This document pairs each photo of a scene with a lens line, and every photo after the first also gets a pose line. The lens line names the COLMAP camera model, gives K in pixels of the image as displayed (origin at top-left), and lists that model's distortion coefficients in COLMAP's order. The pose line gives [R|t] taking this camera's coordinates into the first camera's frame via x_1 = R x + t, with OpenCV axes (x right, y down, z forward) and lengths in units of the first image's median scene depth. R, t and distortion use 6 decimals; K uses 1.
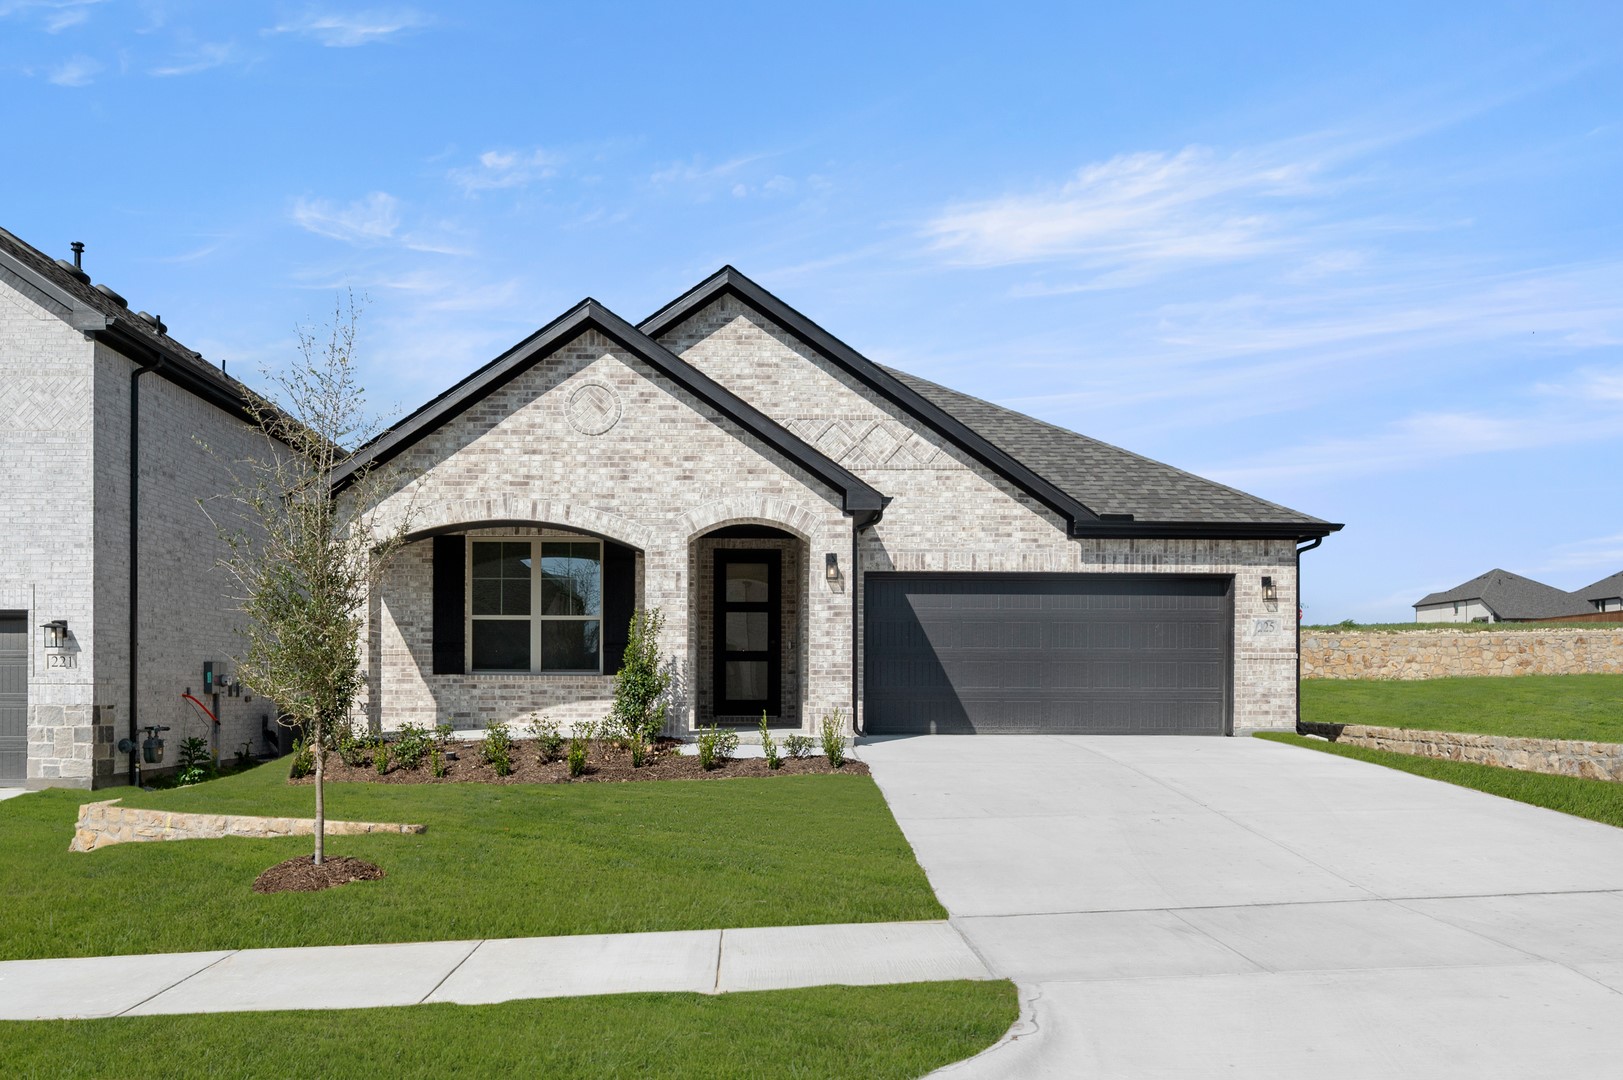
lens RADIAL K [[862.0, 0, 813.9], [0, 862.0, 559.2], [0, 0, 1]] dist [0.000095, 0.000476]
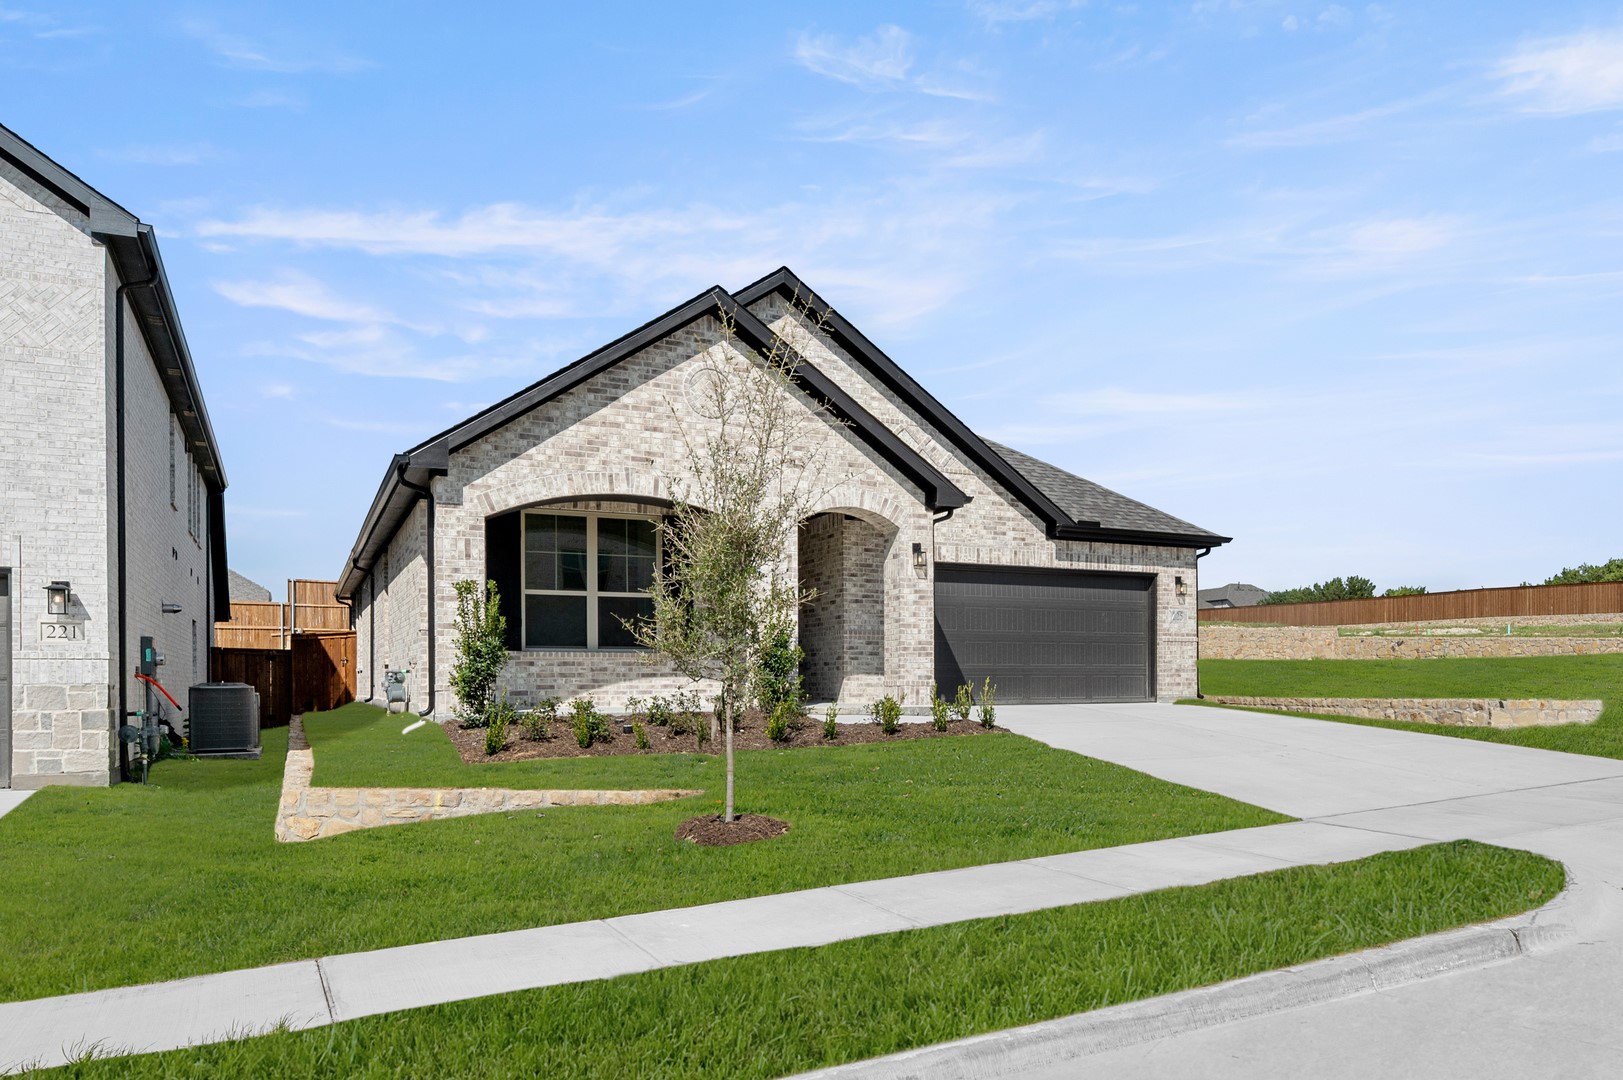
lens RADIAL K [[862.2, 0, 811.5], [0, 862.2, 540.0], [0, 0, 1]] dist [0.000088, -0.000067]
pose [[0.940977, 0.047114, 0.335176, -0.473700], [-0.043644, 0.998887, -0.017881, 0.014910], [-0.335645, 0.002197, 0.941986, -0.011975]]
